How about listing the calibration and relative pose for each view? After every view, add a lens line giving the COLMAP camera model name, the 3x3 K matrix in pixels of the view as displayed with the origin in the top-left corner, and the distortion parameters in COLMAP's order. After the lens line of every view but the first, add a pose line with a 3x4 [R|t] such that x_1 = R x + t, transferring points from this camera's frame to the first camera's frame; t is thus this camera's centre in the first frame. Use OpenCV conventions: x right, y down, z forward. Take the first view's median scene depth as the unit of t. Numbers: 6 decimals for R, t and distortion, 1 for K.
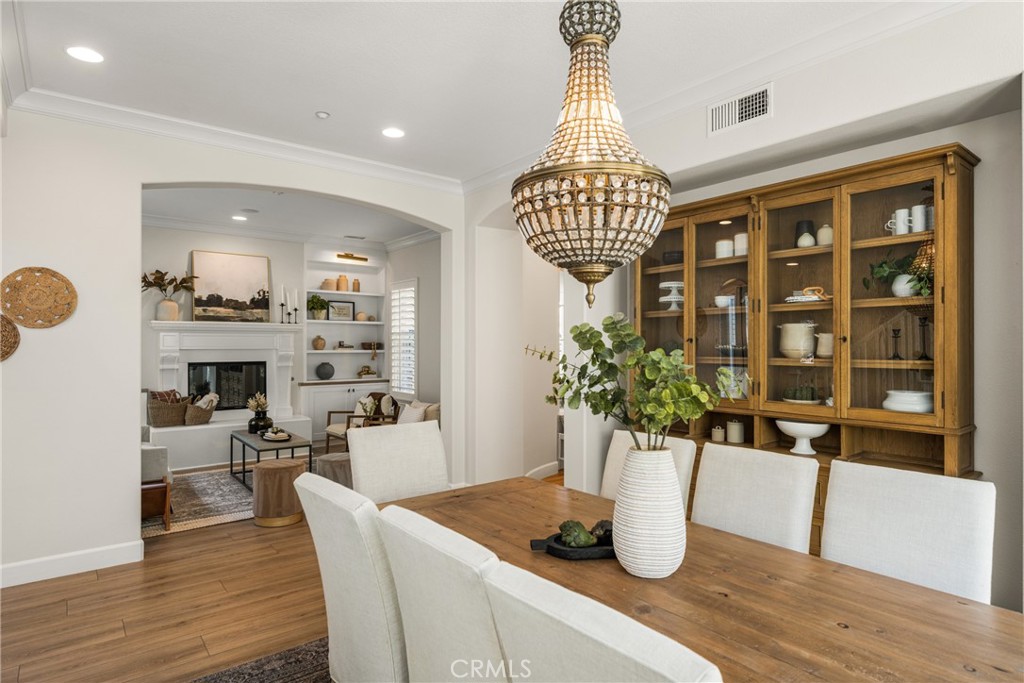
lens RADIAL K [[572.0, 0, 513.8], [0, 572.0, 349.4], [0, 0, 1]] dist [0.014082, -0.002264]
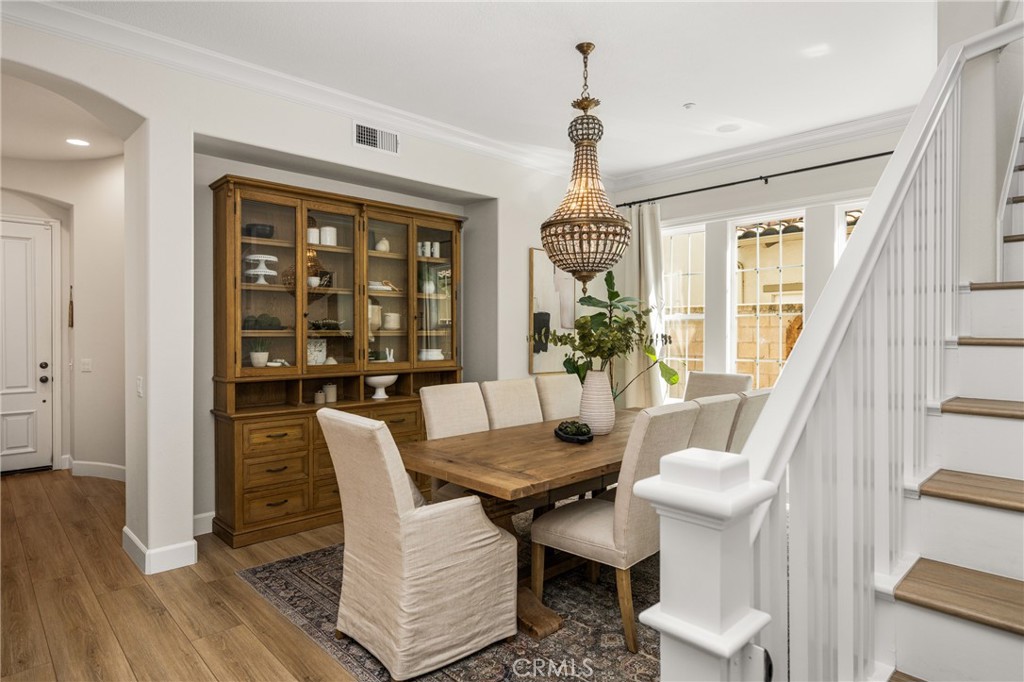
lens RADIAL K [[572.0, 0, 514.4], [0, 572.0, 333.0], [0, 0, 1]] dist [0.014082, -0.002264]
pose [[-0.092755, -0.008232, 0.995655, -0.910288], [-0.001455, 0.999966, 0.008132, 0.009605], [-0.995688, -0.000695, -0.092763, 0.795553]]
